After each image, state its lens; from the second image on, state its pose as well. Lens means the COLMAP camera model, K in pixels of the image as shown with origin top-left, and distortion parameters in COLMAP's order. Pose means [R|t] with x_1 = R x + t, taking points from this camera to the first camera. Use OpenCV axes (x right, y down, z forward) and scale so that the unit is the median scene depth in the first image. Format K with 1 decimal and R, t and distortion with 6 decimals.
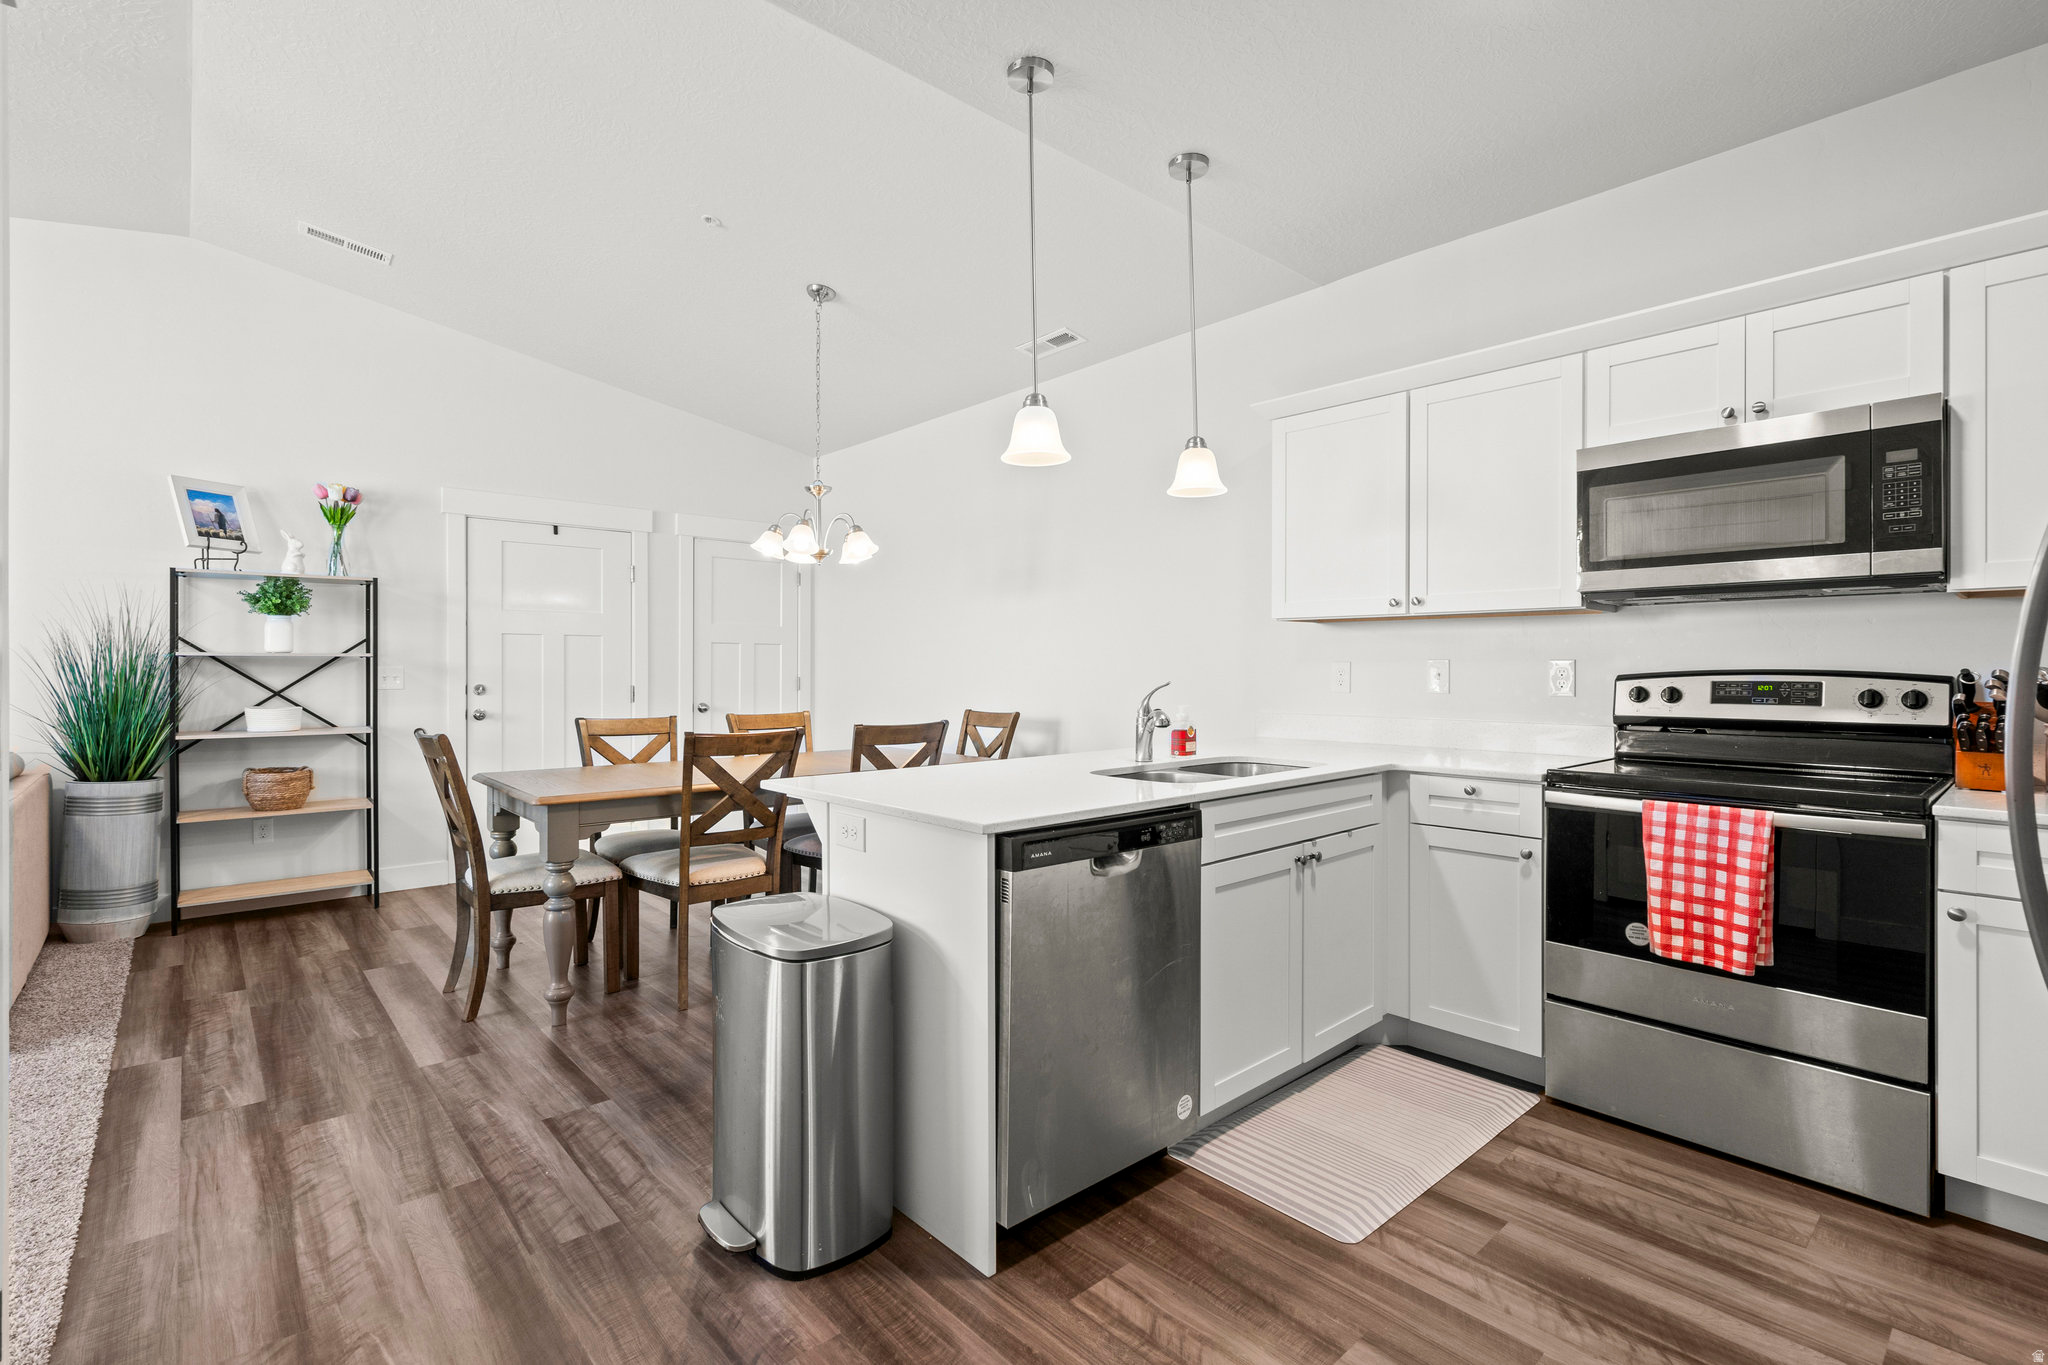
lens RADIAL K [[930.0, 0, 1018.7], [0, 930.0, 668.5], [0, 0, 1]] dist [0.000377, -0.000390]
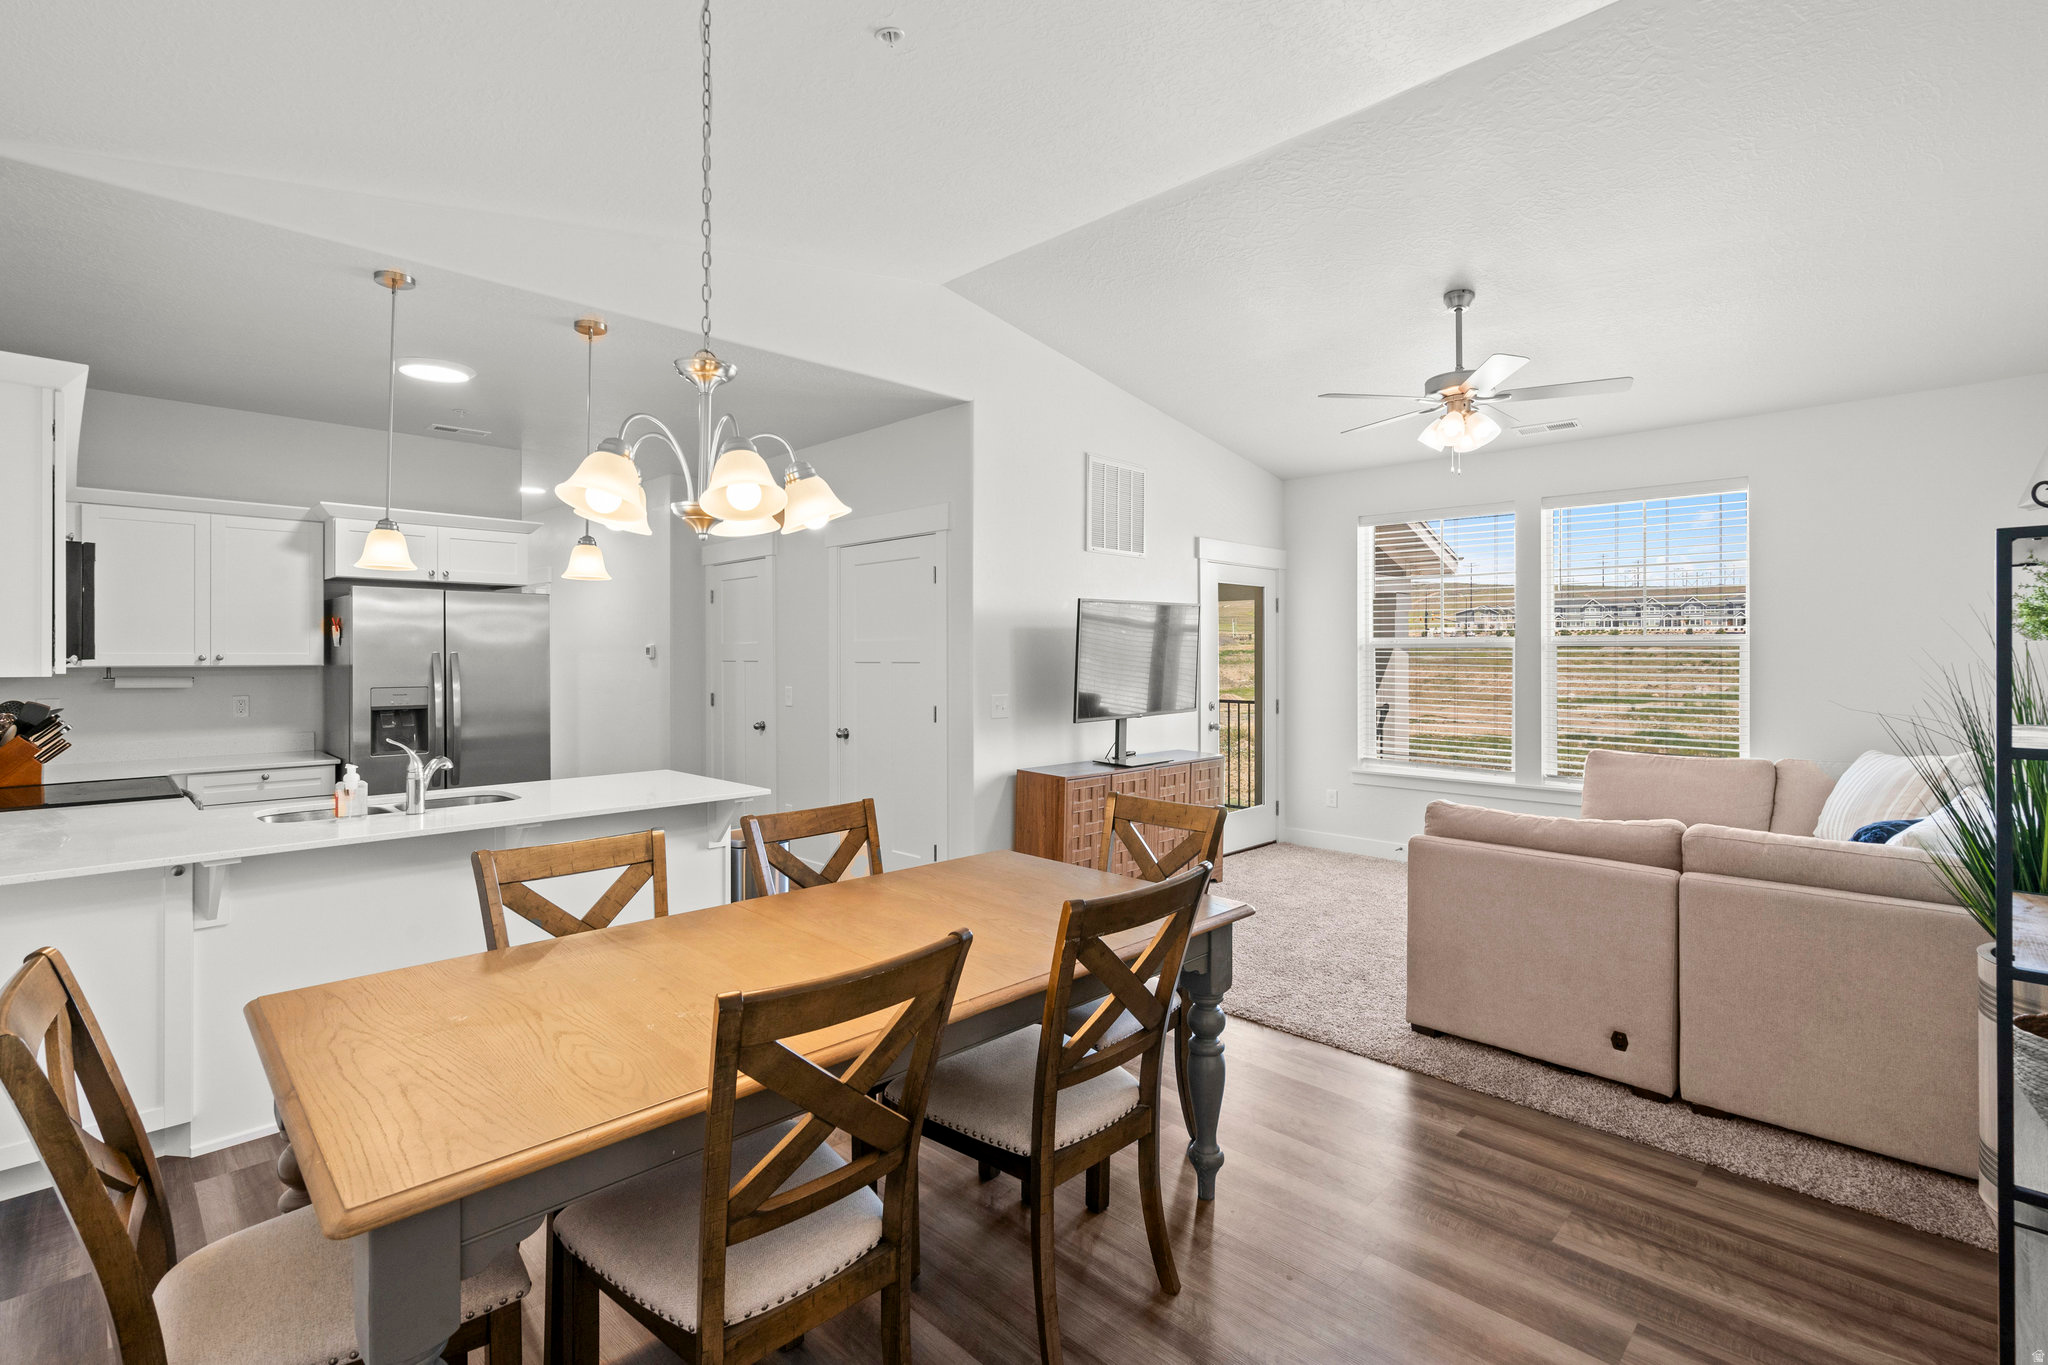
lens RADIAL K [[949.8, 0, 1025.0], [0, 949.8, 656.6], [0, 0, 1]] dist [-0.003199, 0.000035]
pose [[-0.998188, 0.003609, -0.060072, -0.358413], [0.003261, 0.999977, 0.005880, -0.060380], [0.060092, 0.005673, -0.998177, 1.539543]]
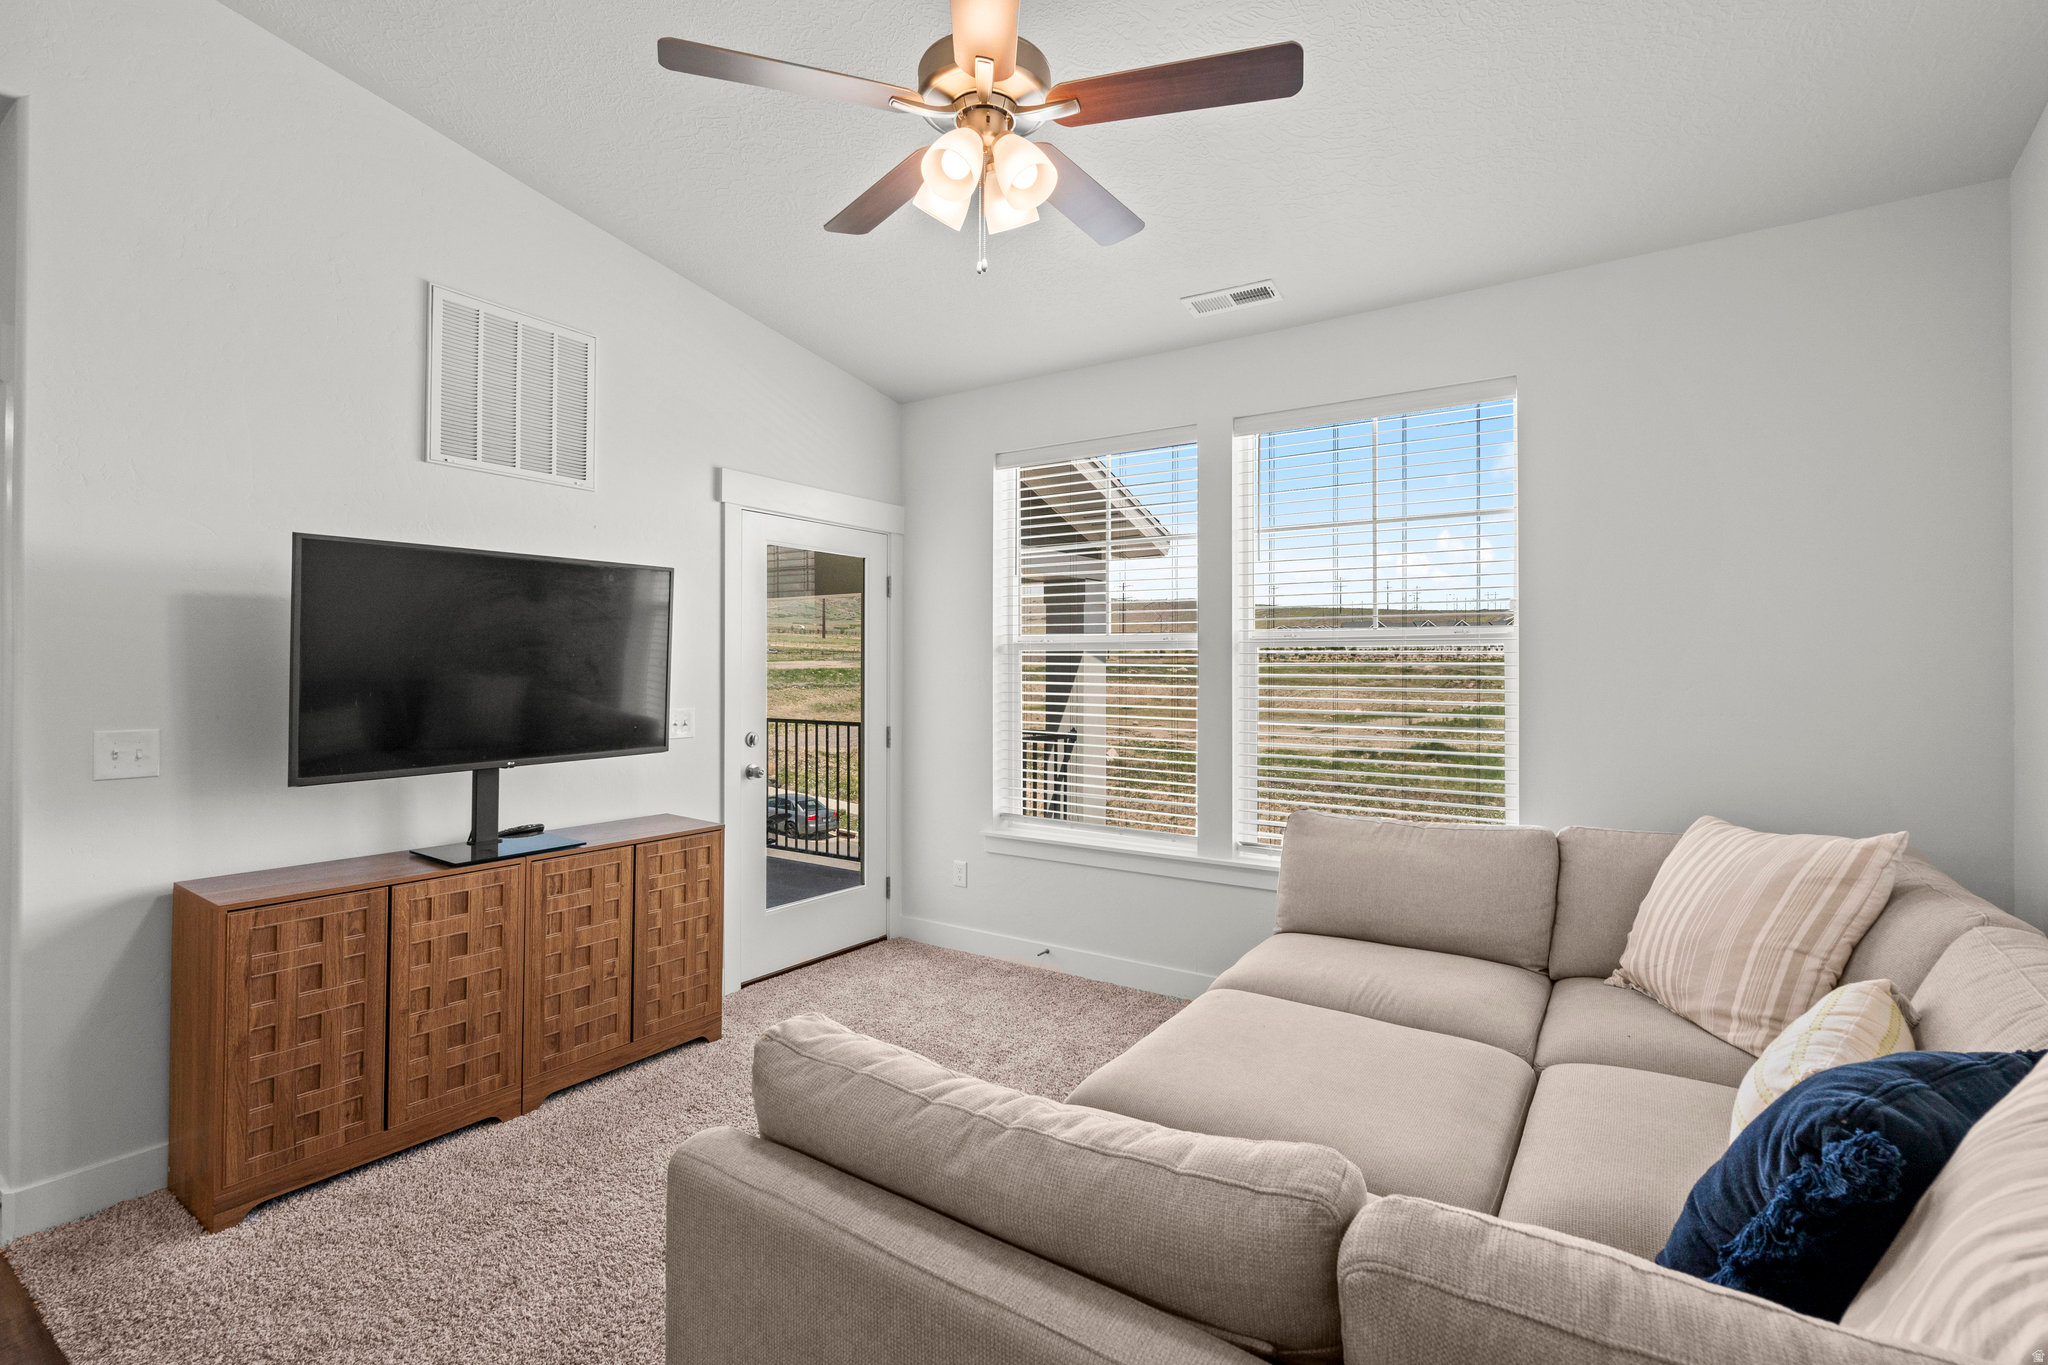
lens RADIAL K [[949.8, 0, 1025.0], [0, 949.8, 656.6], [0, 0, 1]] dist [-0.003199, 0.000035]
pose [[-0.971427, -0.003951, -0.237307, -0.804914], [-0.001175, 0.999929, -0.011838, -0.042633], [0.237337, -0.011221, -0.971363, 1.014745]]
